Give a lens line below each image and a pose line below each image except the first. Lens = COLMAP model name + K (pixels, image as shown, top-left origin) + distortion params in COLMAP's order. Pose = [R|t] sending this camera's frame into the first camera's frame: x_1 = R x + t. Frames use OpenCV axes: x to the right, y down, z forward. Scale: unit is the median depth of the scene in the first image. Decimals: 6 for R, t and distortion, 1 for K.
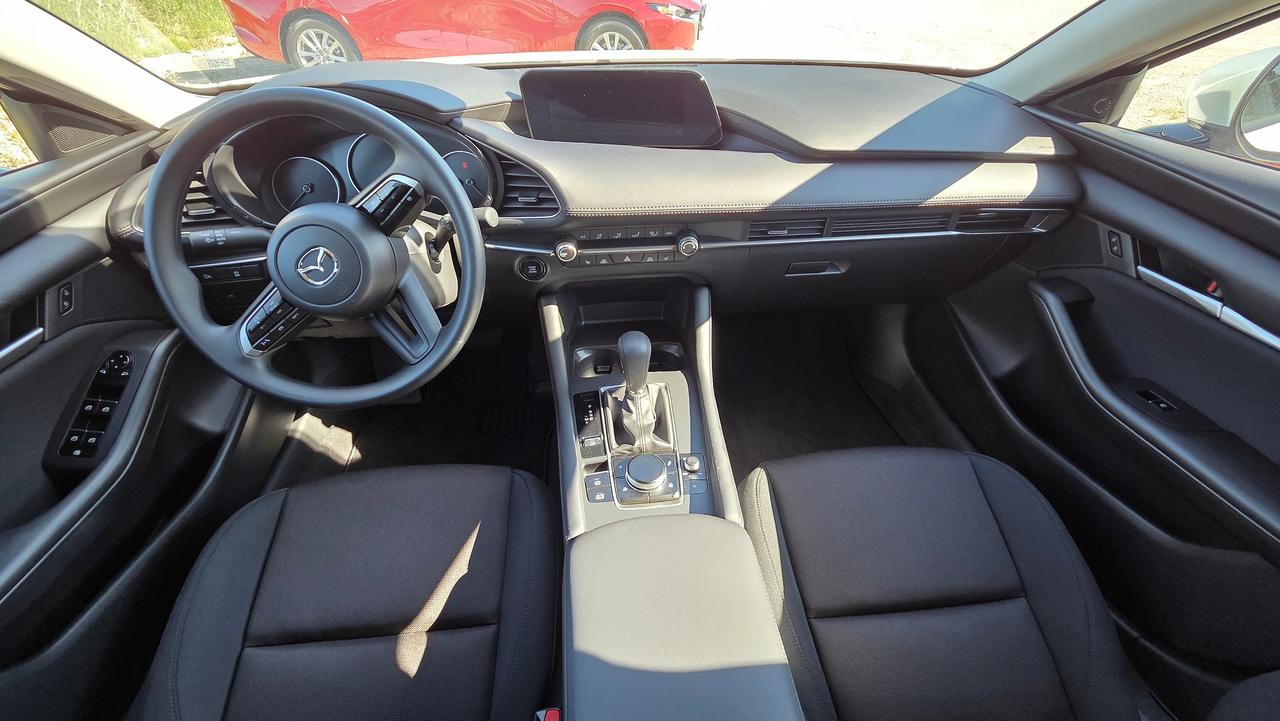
lens RADIAL K [[525.0, 0, 640.1], [0, 525.0, 359.5], [0, 0, 1]] dist [0.002217, -0.000767]
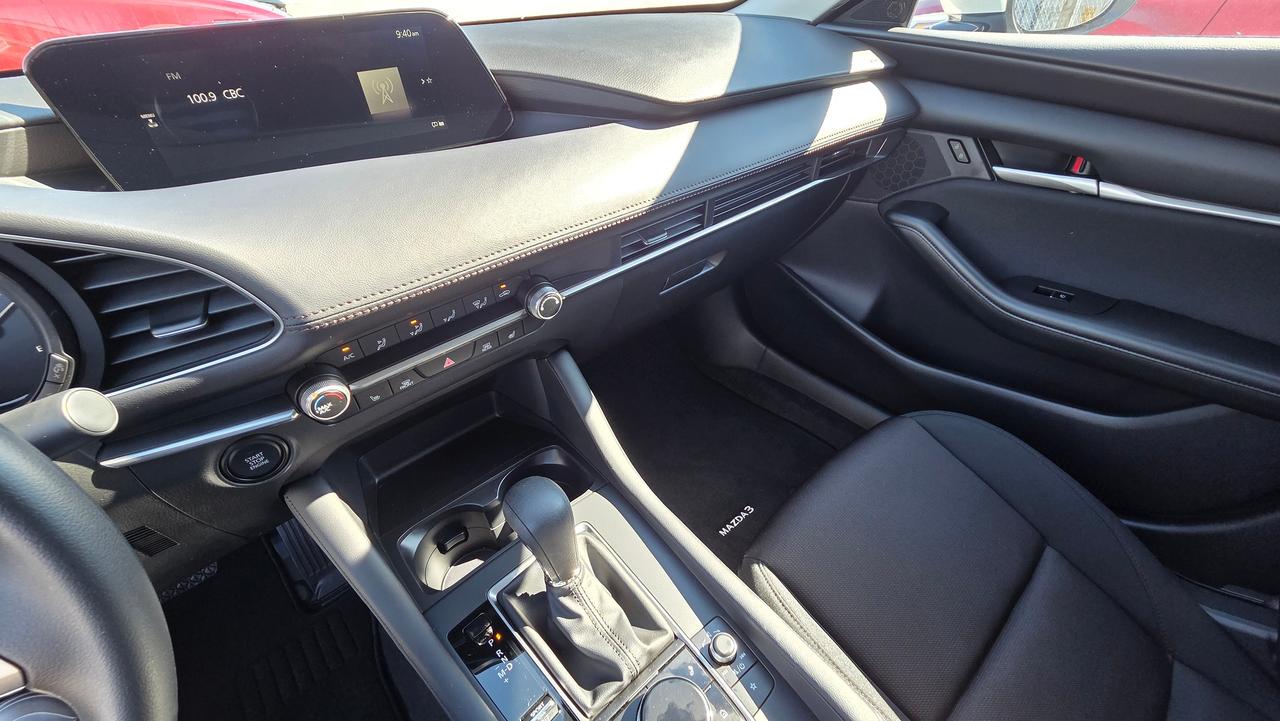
lens RADIAL K [[525.0, 0, 639.4], [0, 525.0, 358.4], [0, 0, 1]] dist [0.002217, -0.000767]
pose [[0.811681, -0.376332, 0.446707, -0.111171], [0.385384, 0.919737, 0.074585, -0.169453], [-0.438922, 0.111614, 0.891566, 0.458371]]
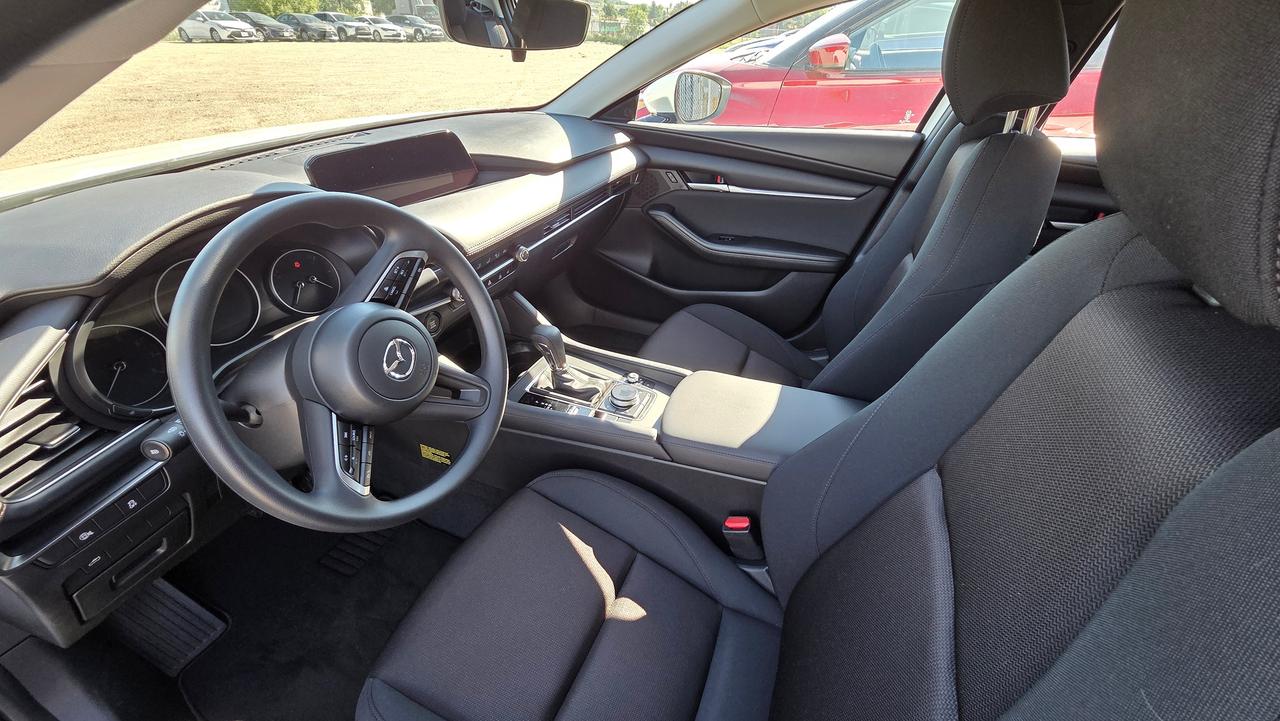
lens RADIAL K [[525.0, 0, 647.0], [0, 525.0, 358.6], [0, 0, 1]] dist [0.002217, -0.000767]
pose [[0.467850, -0.479514, 0.742417, -0.873917], [0.532639, 0.823309, 0.196107, -0.098761], [-0.705274, 0.303692, 0.640593, 0.038035]]
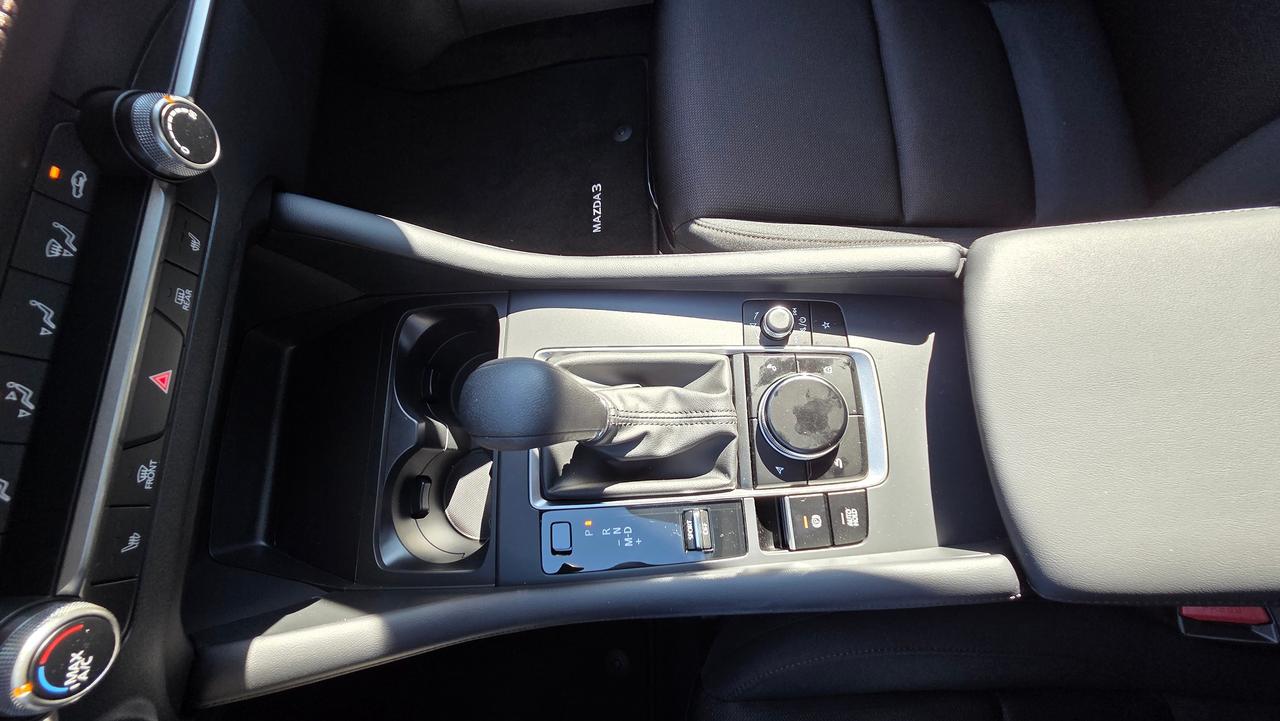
lens RADIAL K [[525.0, 0, 638.8], [0, 525.0, 360.5], [0, 0, 1]] dist [0.002217, -0.000767]
pose [[0.083249, -0.969876, 0.228933, -0.057626], [0.727053, 0.216223, 0.651645, -0.202841], [-0.681515, 0.112198, 0.723152, 0.696367]]
